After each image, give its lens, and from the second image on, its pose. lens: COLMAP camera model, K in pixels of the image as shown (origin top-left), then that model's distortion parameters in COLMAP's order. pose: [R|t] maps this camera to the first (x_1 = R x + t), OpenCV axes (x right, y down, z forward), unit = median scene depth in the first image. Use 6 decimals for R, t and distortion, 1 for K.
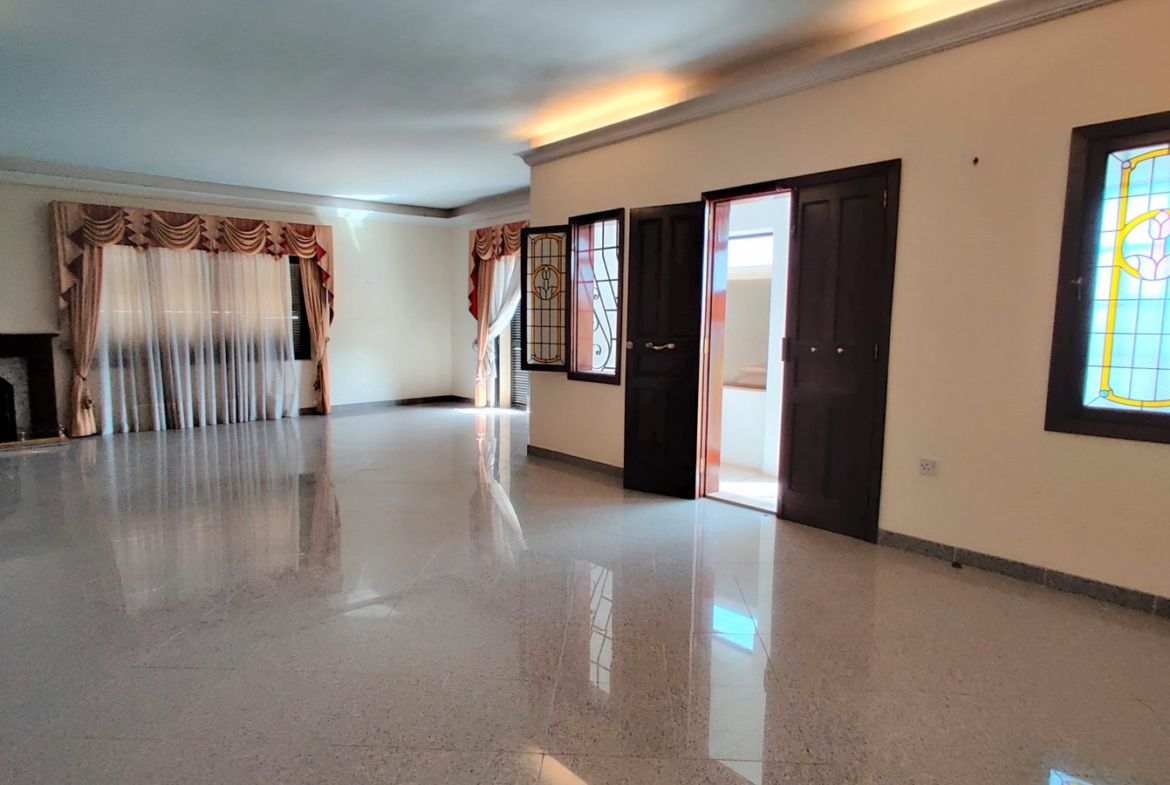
lens RADIAL K [[632.4, 0, 584.1], [0, 632.4, 387.1], [0, 0, 1]] dist [0.002819, -0.002546]
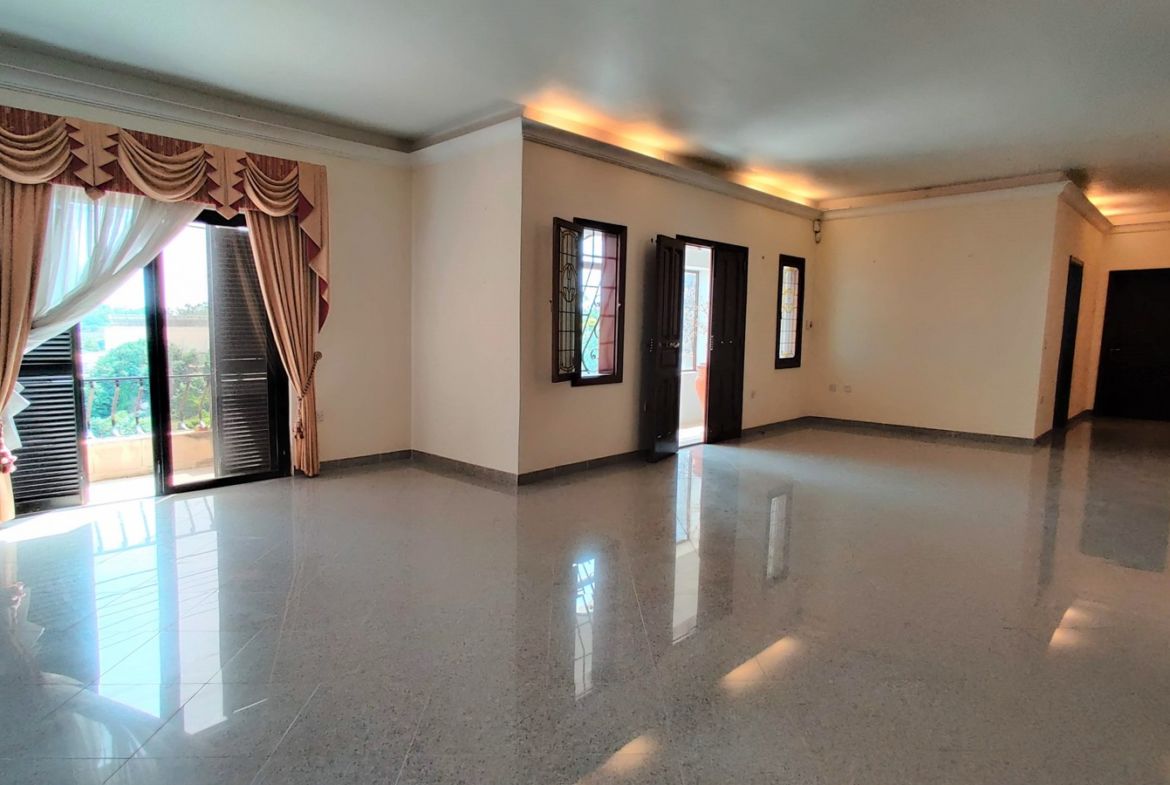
lens RADIAL K [[632.4, 0, 584.0], [0, 632.4, 395.0], [0, 0, 1]] dist [0.002819, -0.002546]
pose [[-0.036850, -0.104648, 0.993826, -1.227967], [0.102963, 0.988811, 0.107938, -0.124393], [-0.994002, 0.106305, -0.025663, 1.264452]]
